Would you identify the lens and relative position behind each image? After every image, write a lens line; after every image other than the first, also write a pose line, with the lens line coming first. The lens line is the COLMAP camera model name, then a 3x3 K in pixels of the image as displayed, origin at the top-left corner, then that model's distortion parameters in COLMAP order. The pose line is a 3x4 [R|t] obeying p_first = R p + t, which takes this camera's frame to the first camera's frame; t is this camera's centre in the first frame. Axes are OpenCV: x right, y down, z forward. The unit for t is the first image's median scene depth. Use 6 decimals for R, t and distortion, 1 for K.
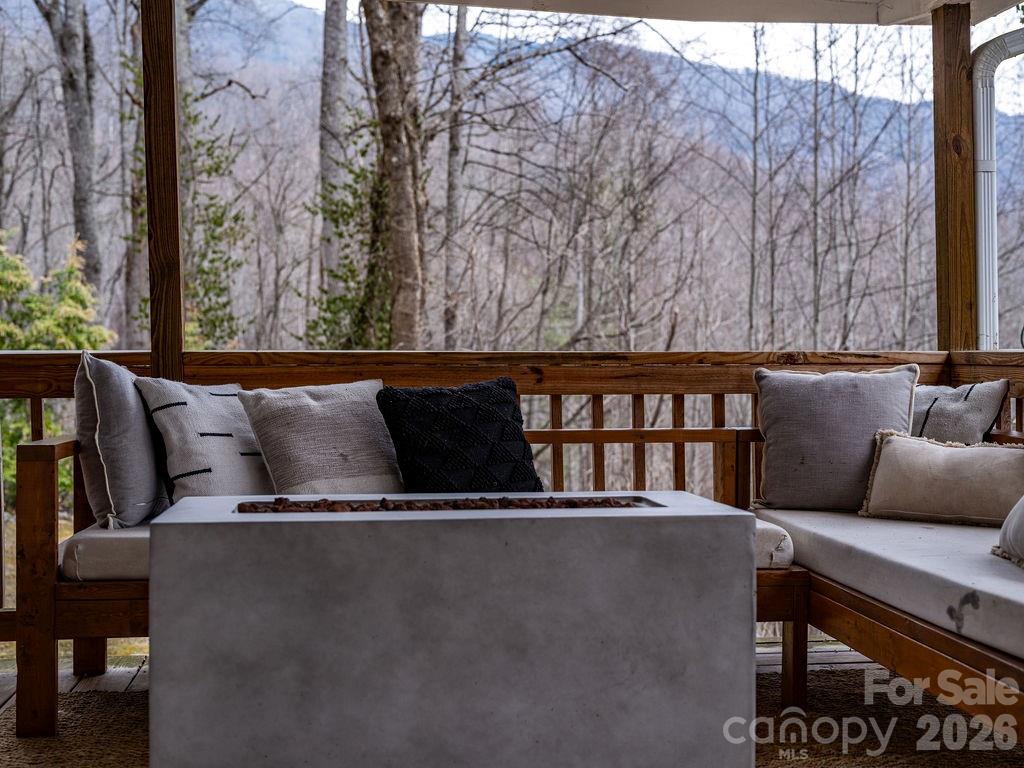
lens RADIAL K [[1319.4, 0, 512.1], [0, 1319.4, 381.6], [0, 0, 1]] dist [-0.006455, 0.000000]
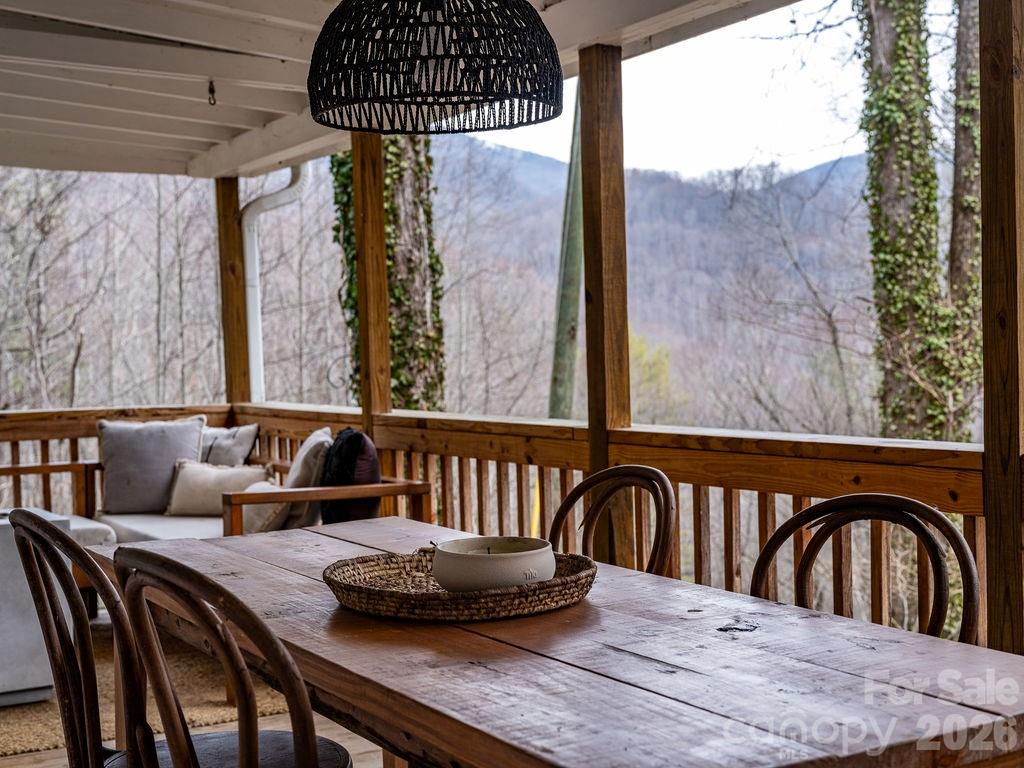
lens RADIAL K [[1319.4, 0, 512.2], [0, 1319.4, 385.4], [0, 0, 1]] dist [-0.006455, 0.000000]
pose [[0.909182, -0.027817, 0.415470, -0.006987], [0.027549, 0.999598, 0.006640, -0.046258], [-0.415488, 0.005409, 0.909583, -0.529112]]
